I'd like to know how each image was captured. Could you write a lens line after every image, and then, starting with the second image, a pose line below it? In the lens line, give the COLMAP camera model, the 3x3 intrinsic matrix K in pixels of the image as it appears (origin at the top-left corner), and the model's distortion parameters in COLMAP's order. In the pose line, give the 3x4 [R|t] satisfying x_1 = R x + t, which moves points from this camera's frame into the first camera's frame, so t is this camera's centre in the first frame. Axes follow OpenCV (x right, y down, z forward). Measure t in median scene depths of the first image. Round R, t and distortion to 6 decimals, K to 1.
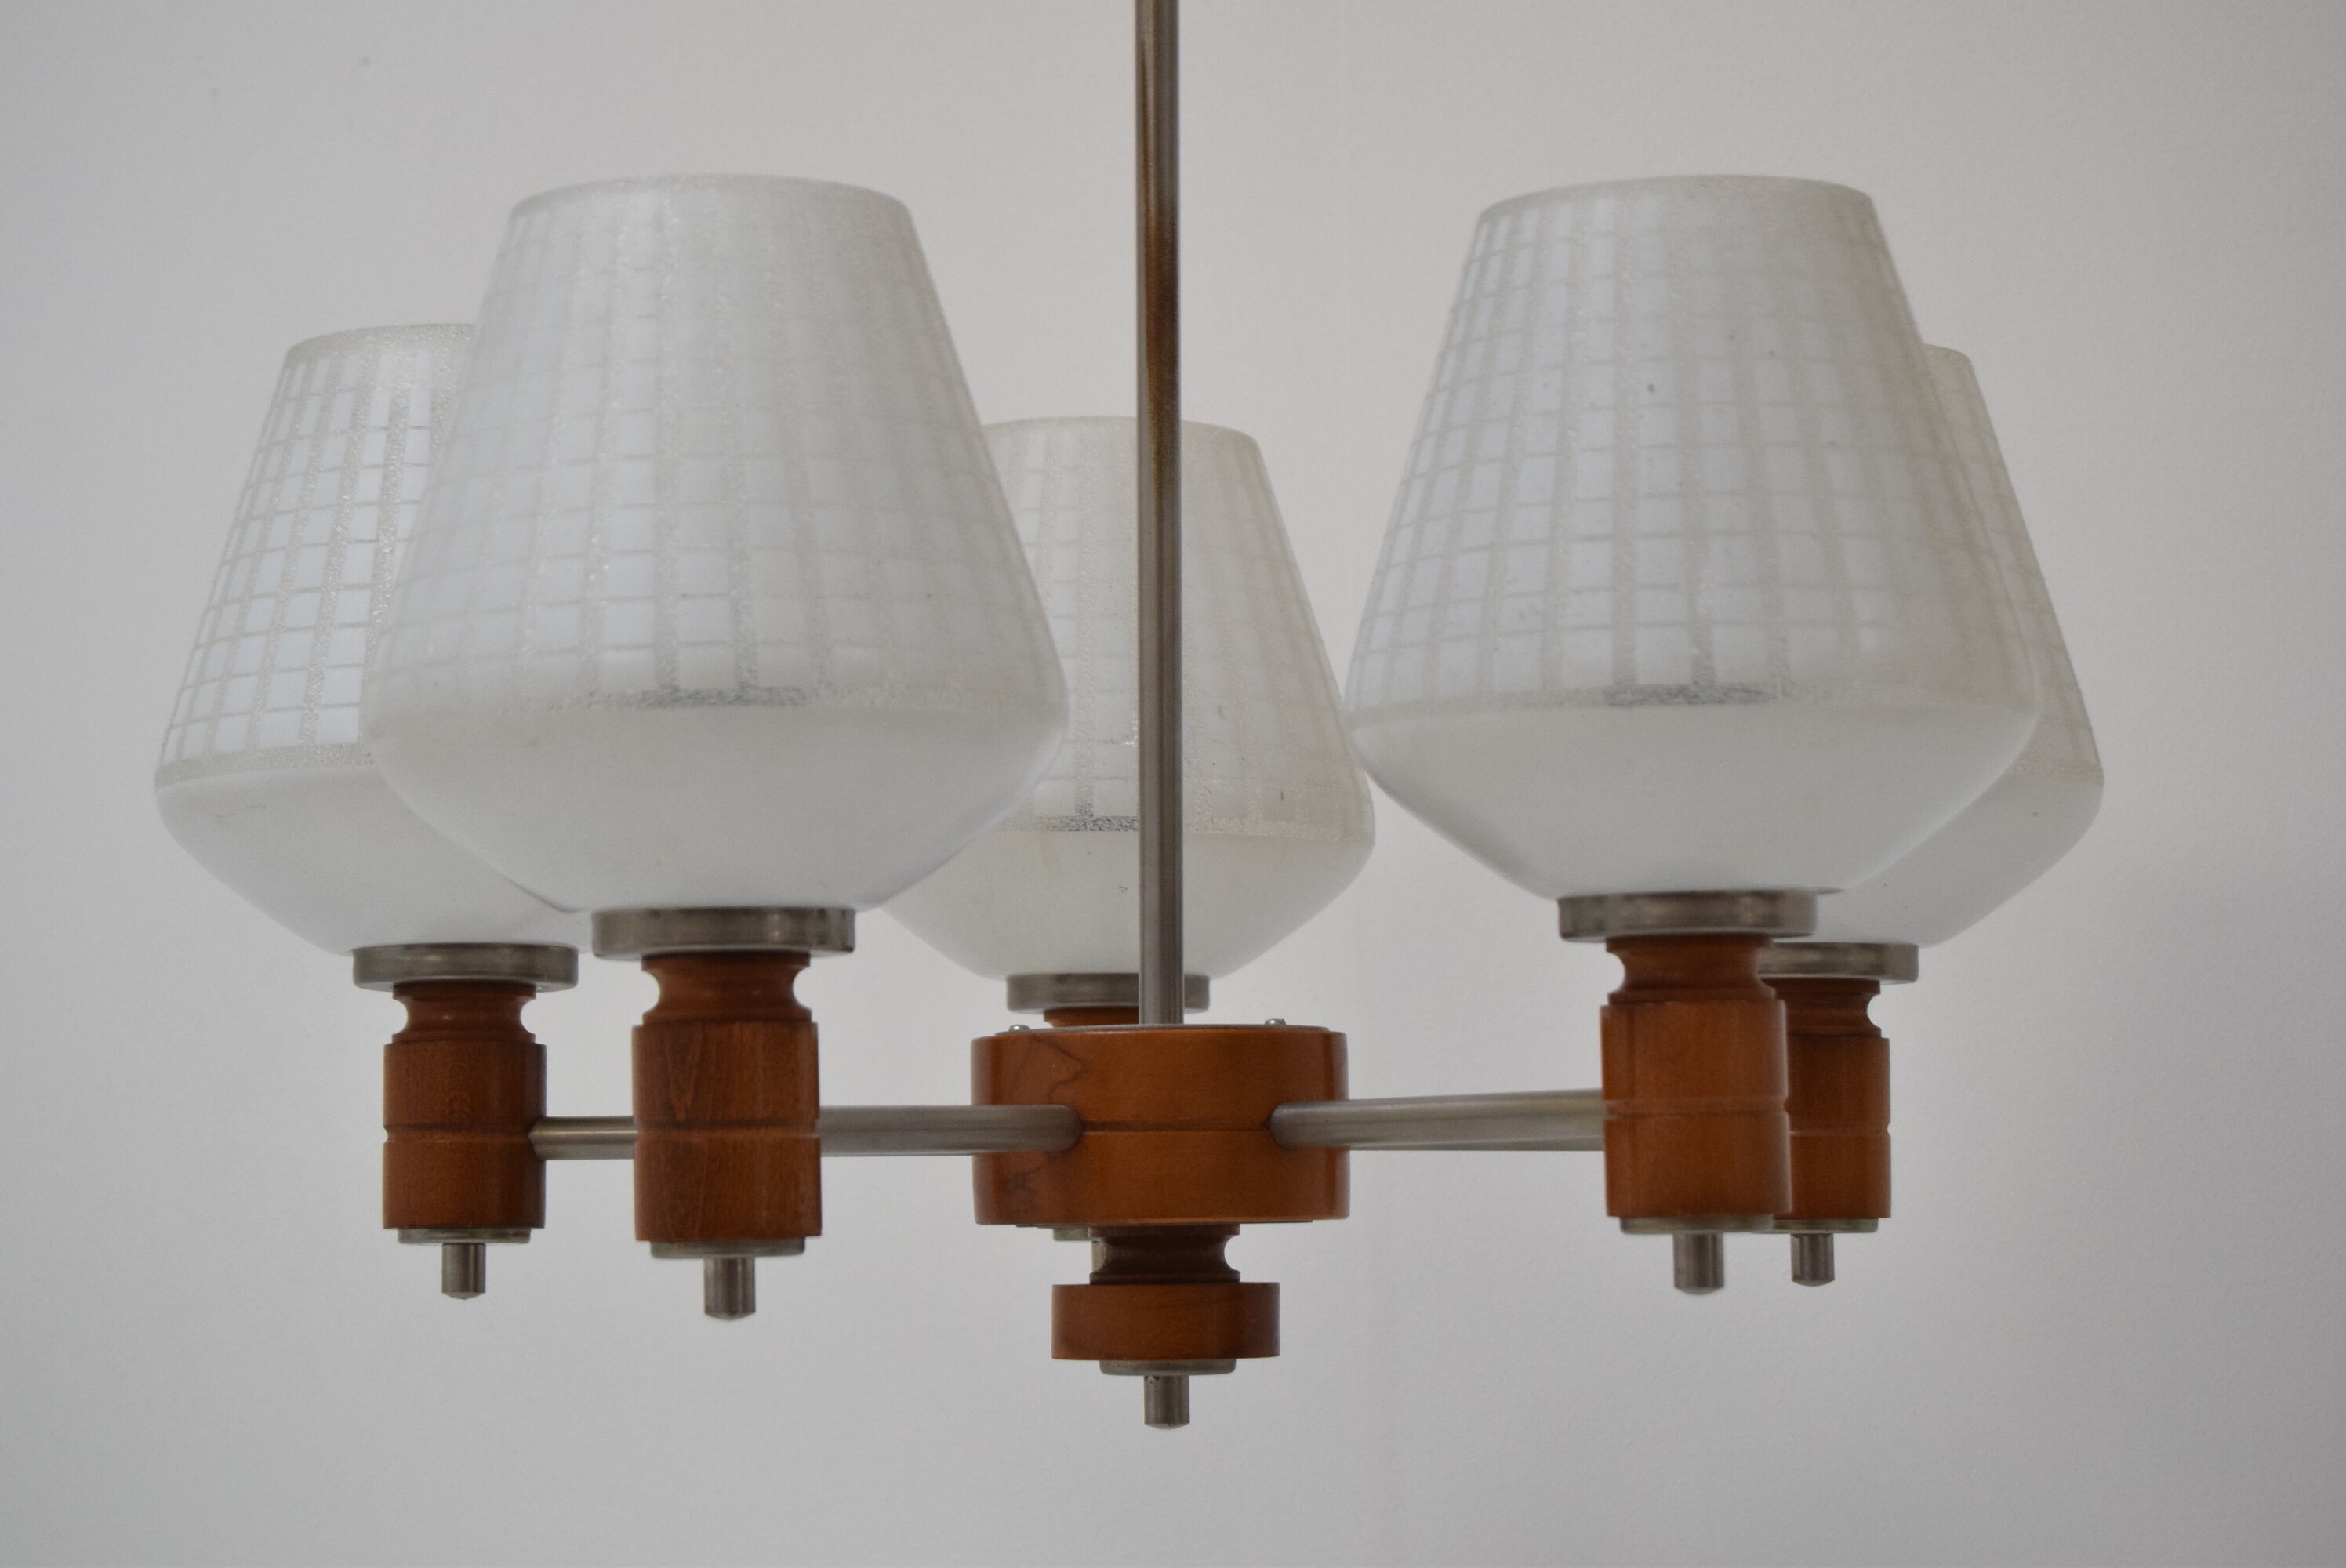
lens RADIAL K [[5427.6, 0, 1173.0], [0, 5427.6, 784.0], [0, 0, 1]] dist [0.074680, -0.194078]
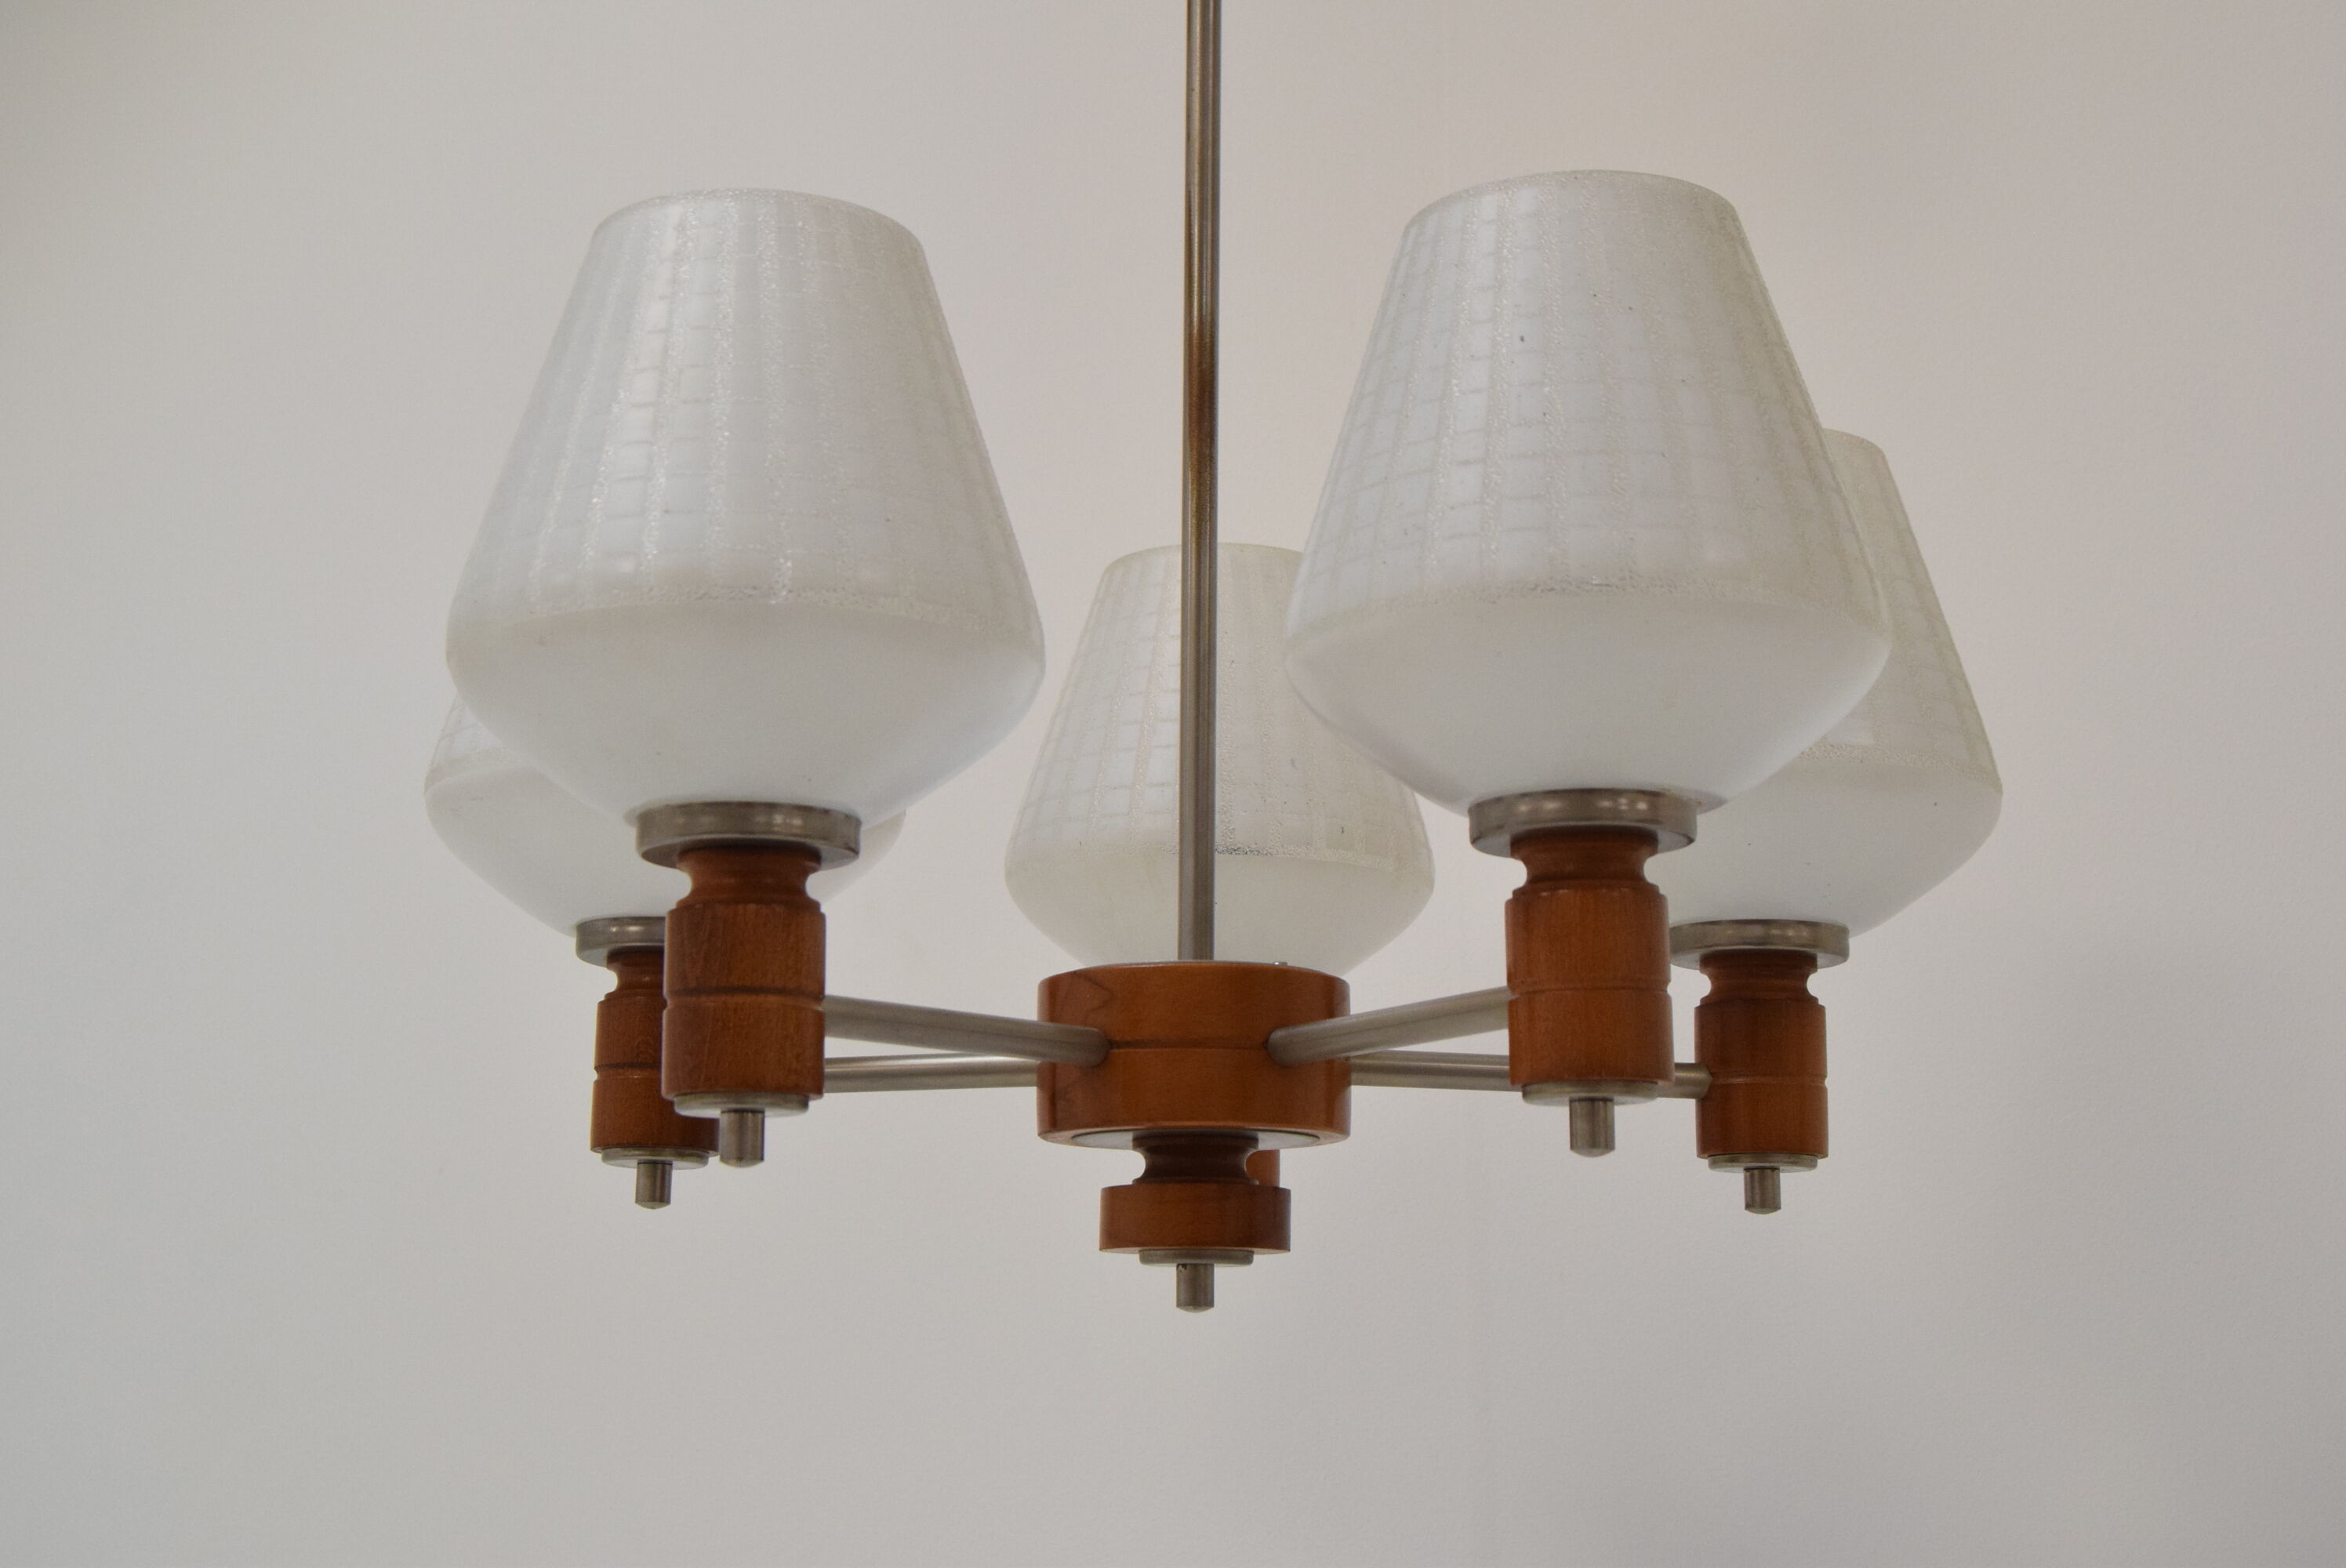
lens RADIAL K [[3235.4, 0, 1173.0], [0, 3235.4, 784.0], [0, 0, 1]] dist [-0.007491, 0.002873]
pose [[0.990296, -0.010545, -0.138571, 0.096288], [-0.005183, 0.993621, -0.112653, 0.086102], [0.138875, 0.112278, 0.983925, 0.294544]]
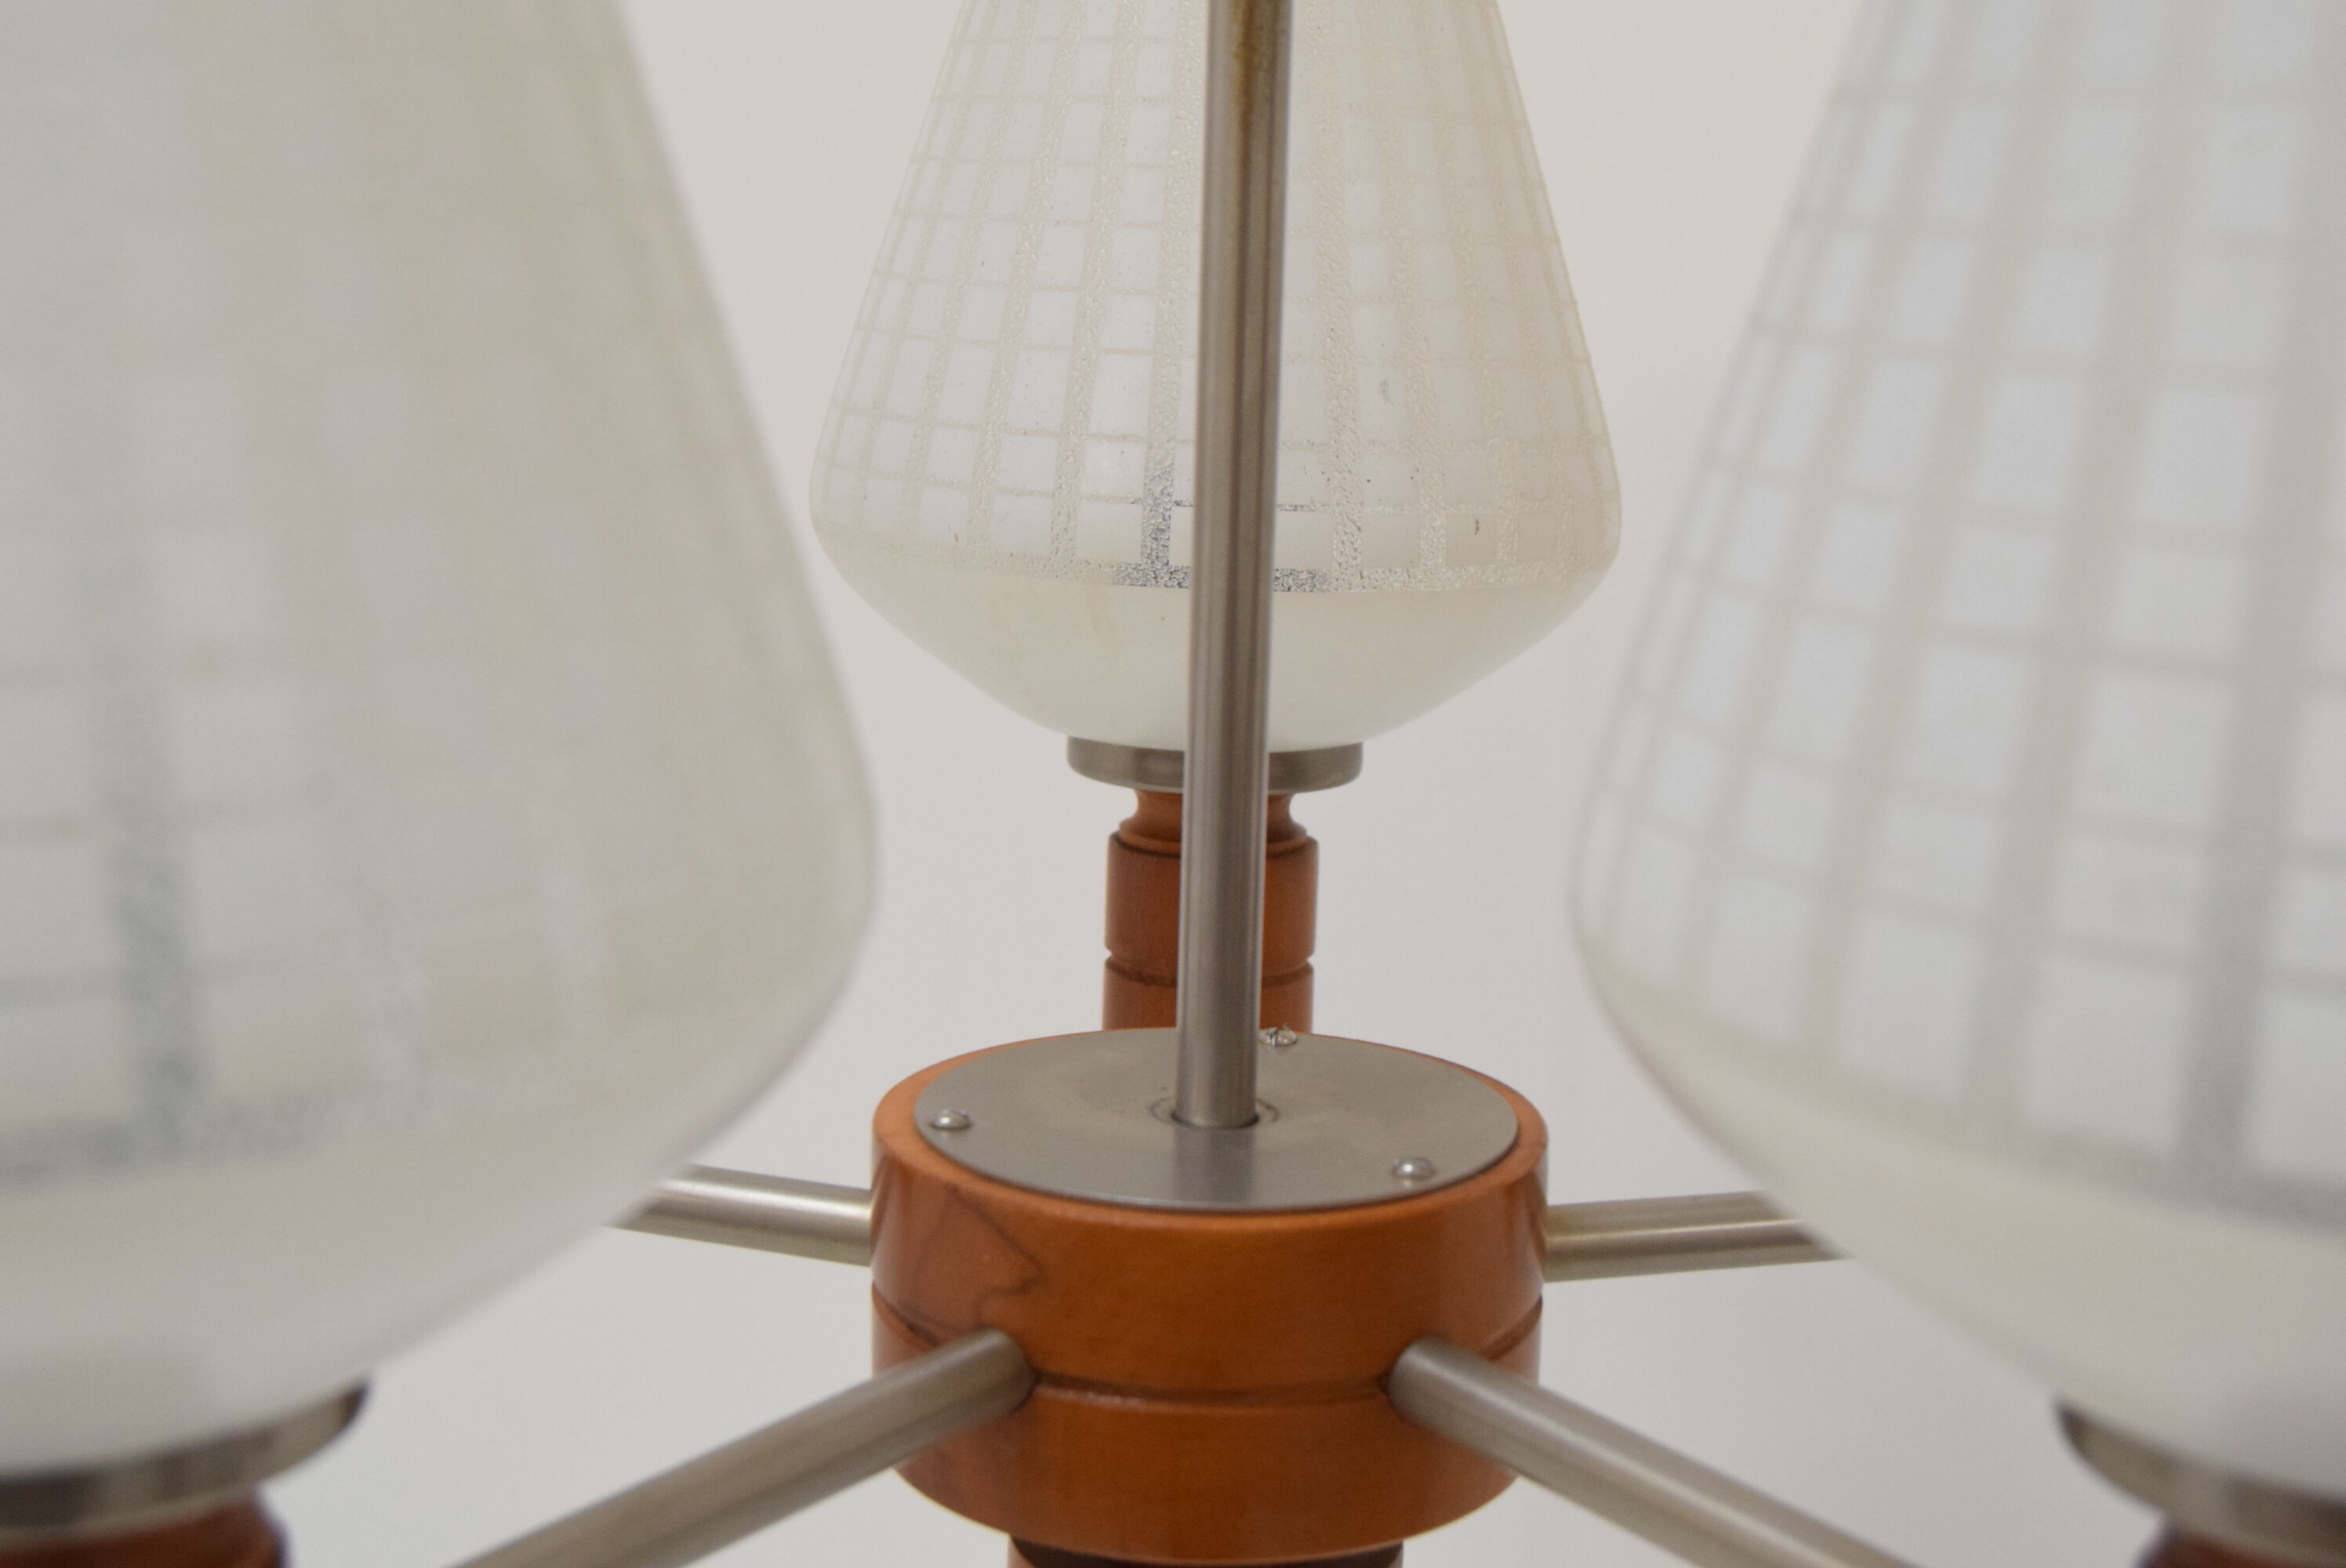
lens RADIAL K [[3235.4, 0, 1173.0], [0, 3235.4, 784.0], [0, 0, 1]] dist [-0.007491, 0.002873]
pose [[0.995234, 0.051582, -0.082752, 0.019968], [-0.027777, 0.963441, 0.266478, -0.077342], [0.093472, -0.262909, 0.960282, 0.712369]]
